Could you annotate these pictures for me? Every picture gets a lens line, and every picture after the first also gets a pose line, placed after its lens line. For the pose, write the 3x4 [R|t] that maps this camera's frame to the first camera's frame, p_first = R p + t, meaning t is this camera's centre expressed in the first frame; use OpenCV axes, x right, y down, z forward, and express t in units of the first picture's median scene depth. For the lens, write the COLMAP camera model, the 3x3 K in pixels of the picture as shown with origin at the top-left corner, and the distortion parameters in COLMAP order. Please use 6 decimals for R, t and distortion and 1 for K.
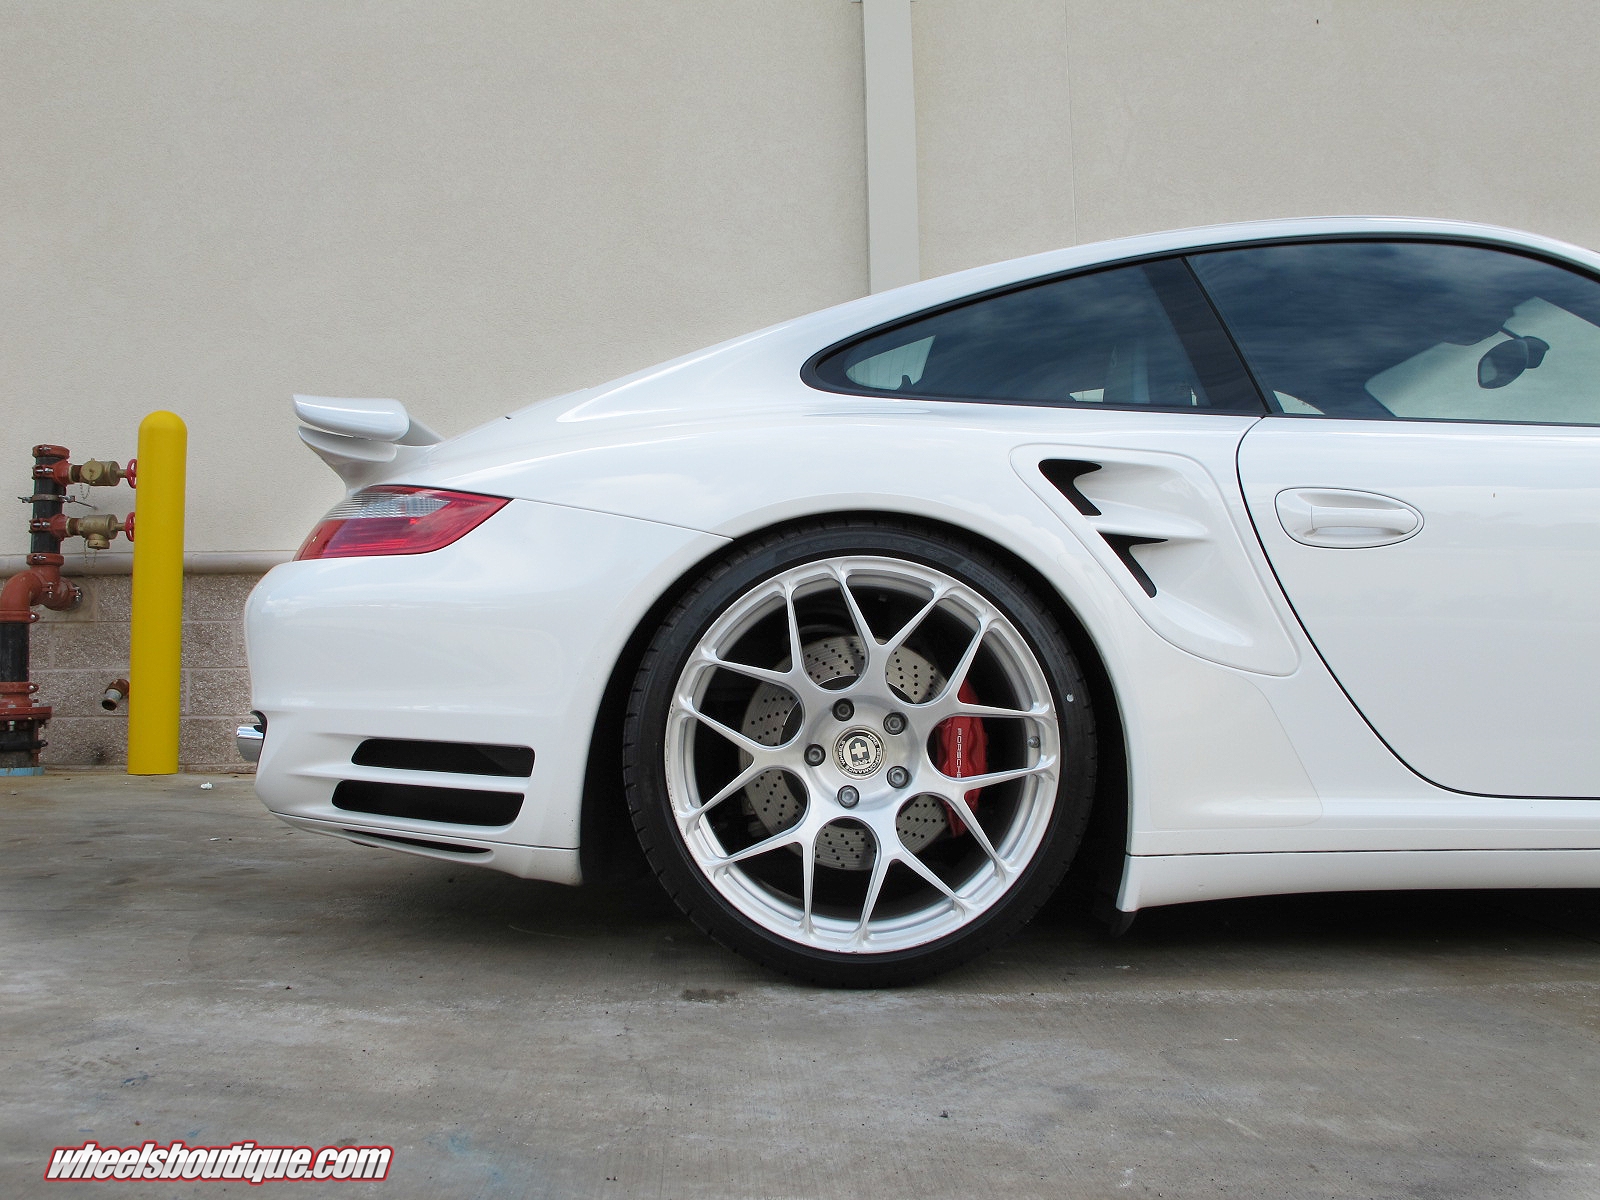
lens RADIAL K [[1416.7, 0, 800.0], [0, 1416.7, 600.0], [0, 0, 1]] dist [-0.111917, 0.075941]
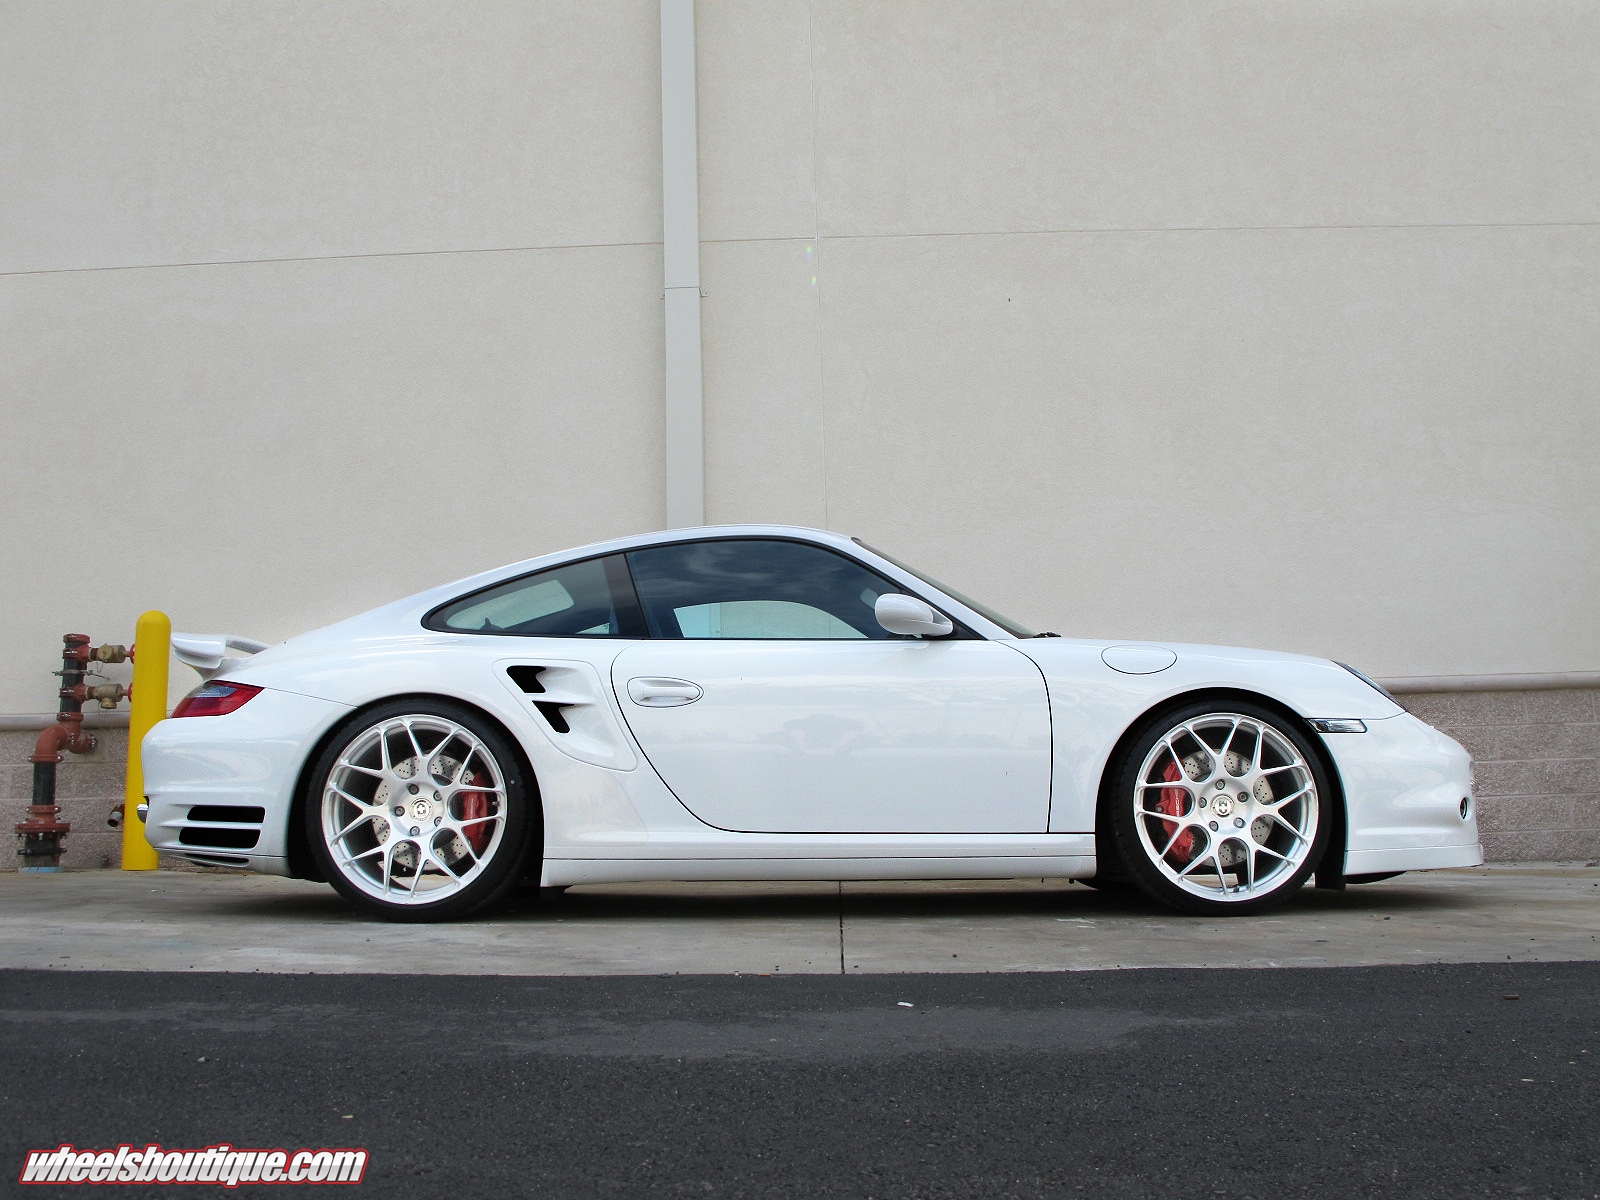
lens RADIAL K [[1416.7, 0, 800.0], [0, 1416.7, 600.0], [0, 0, 1]] dist [-0.111917, 0.075941]
pose [[0.999313, -0.018033, -0.032385, 0.589354], [0.014592, 0.994522, -0.103499, 0.020452], [0.034074, 0.102955, 0.994102, -0.924613]]
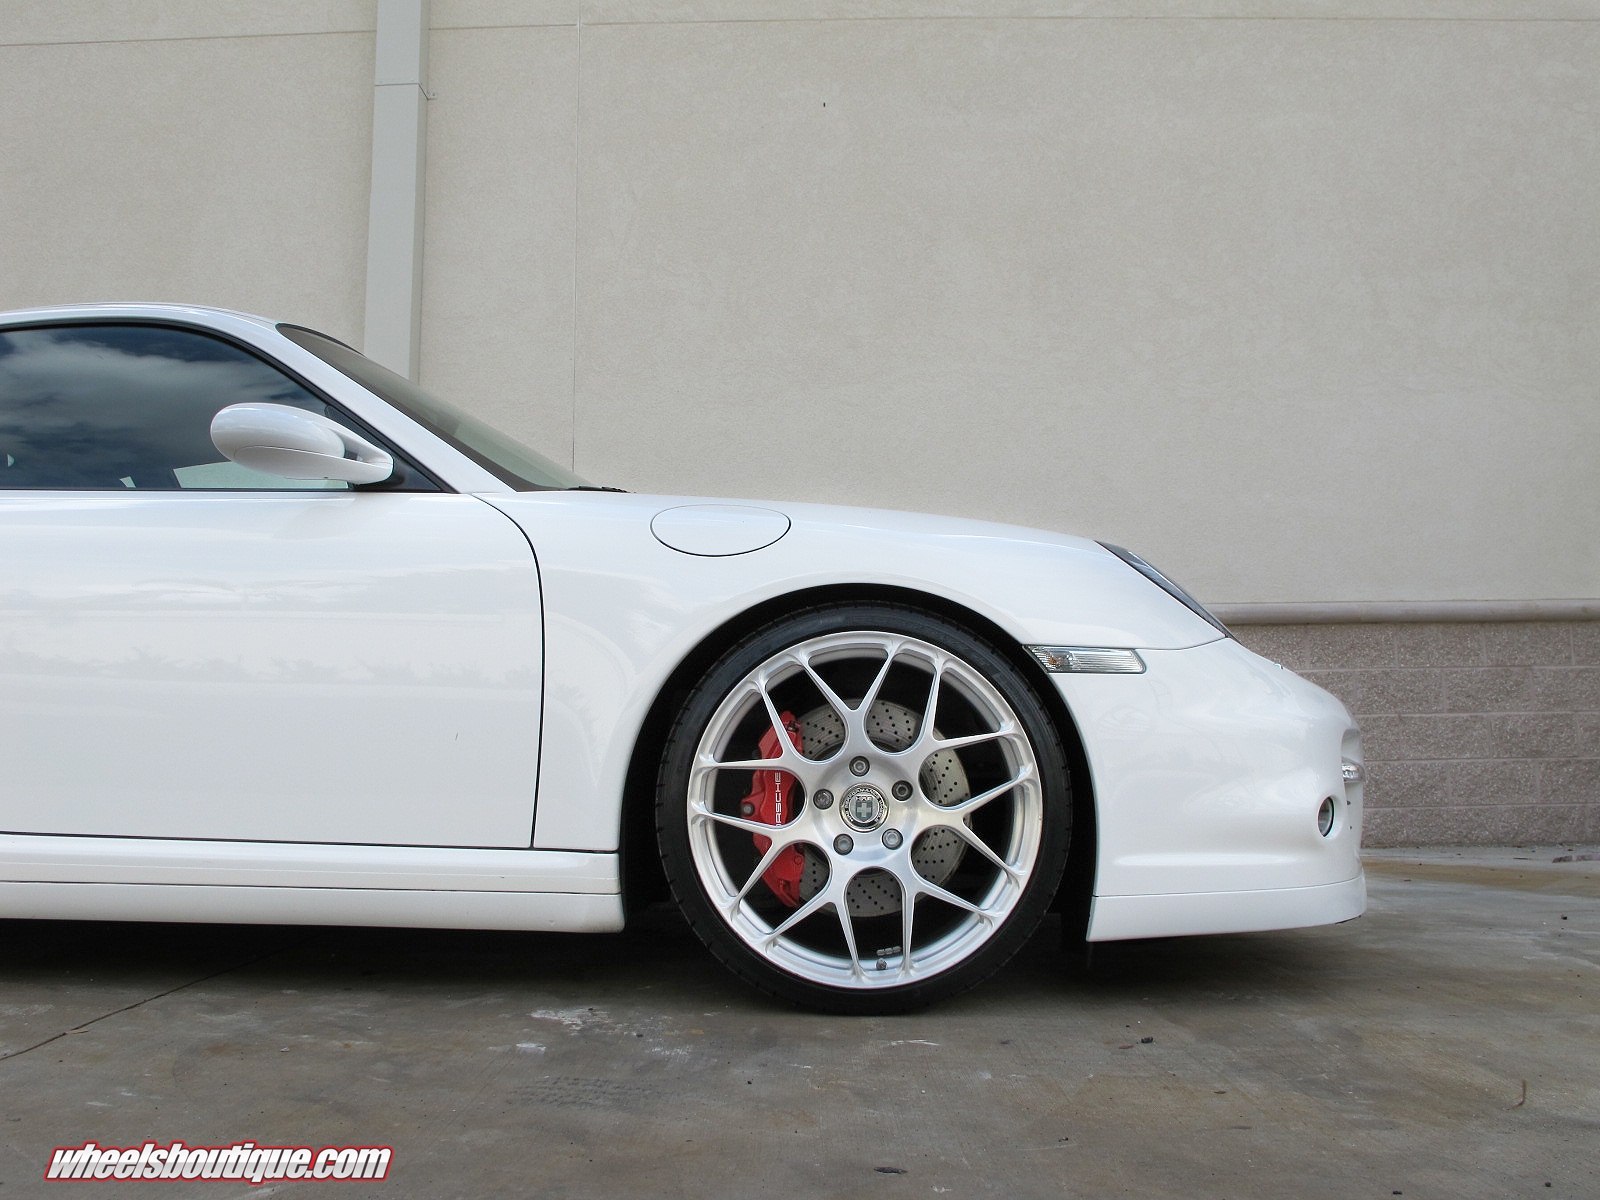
lens RADIAL K [[1392.4, 0, 800.0], [0, 1392.4, 600.0], [0, 0, 1]] dist [-0.118321, 0.085322]
pose [[0.999570, -0.002466, -0.029234, 1.076190], [0.000790, 0.998363, -0.057188, 0.018966], [0.029327, 0.057140, 0.997935, -0.000024]]
